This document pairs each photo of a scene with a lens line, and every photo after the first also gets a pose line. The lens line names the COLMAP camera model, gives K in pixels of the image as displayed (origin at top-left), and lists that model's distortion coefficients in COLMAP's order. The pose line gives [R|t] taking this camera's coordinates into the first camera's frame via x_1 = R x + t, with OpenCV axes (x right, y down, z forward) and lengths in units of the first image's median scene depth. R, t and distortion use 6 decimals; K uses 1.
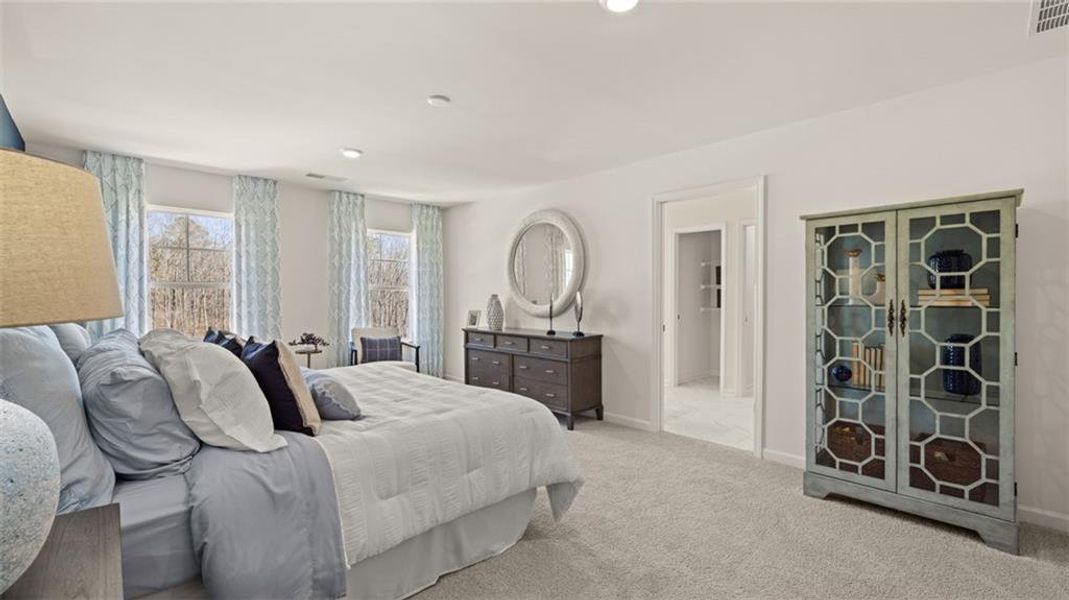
lens RADIAL K [[451.8, 0, 524.5], [0, 451.8, 298.6], [0, 0, 1]] dist [-0.002904, 0.000087]
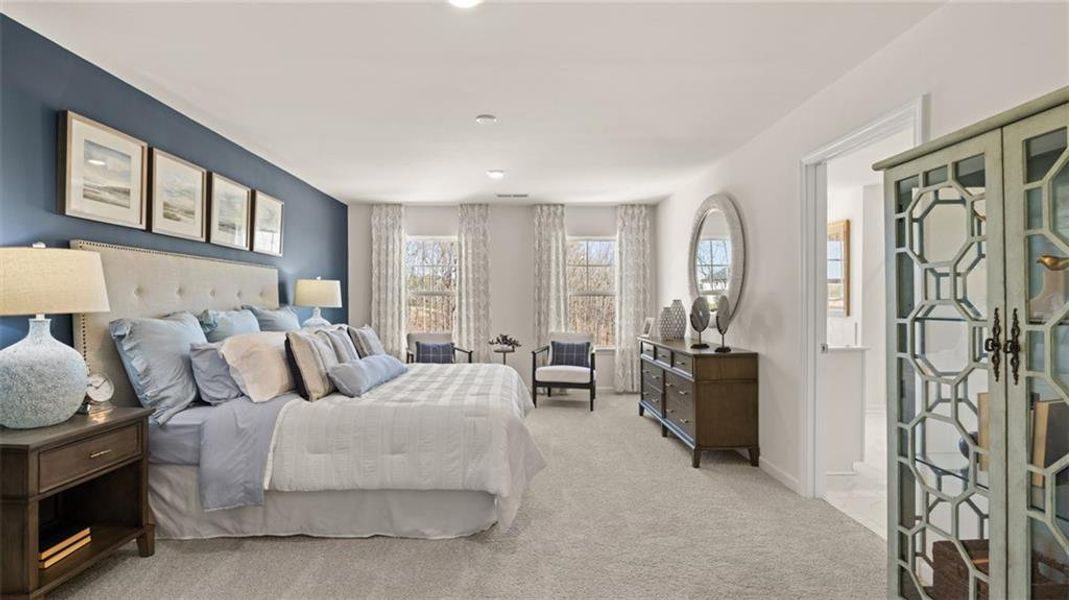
lens RADIAL K [[492.4, 0, 521.3], [0, 492.4, 304.0], [0, 0, 1]] dist [-0.010184, 0.000896]
pose [[0.728901, 0.000888, -0.684618, 0.489048], [-0.000645, 1.000000, 0.000610, -0.001321], [0.684619, -0.000003, 0.728901, 0.151783]]
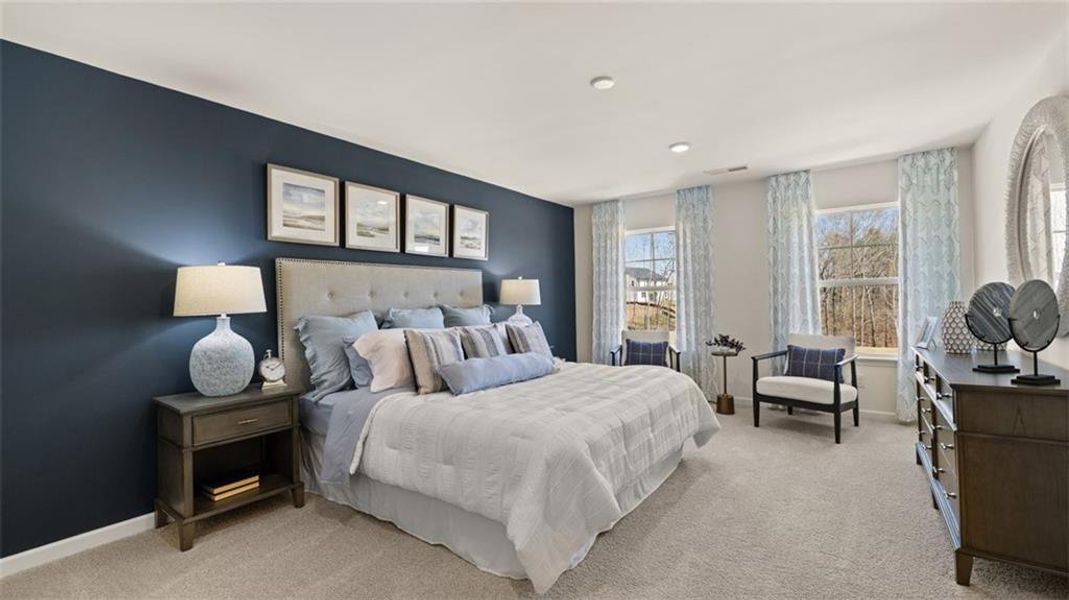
lens RADIAL K [[451.8, 0, 528.3], [0, 451.8, 298.6], [0, 0, 1]] dist [-0.002904, 0.000087]
pose [[0.178059, -0.007159, -0.983994, 0.490036], [0.013799, 0.999893, -0.004777, -0.002764], [0.983923, -0.012727, 0.178139, 0.502476]]
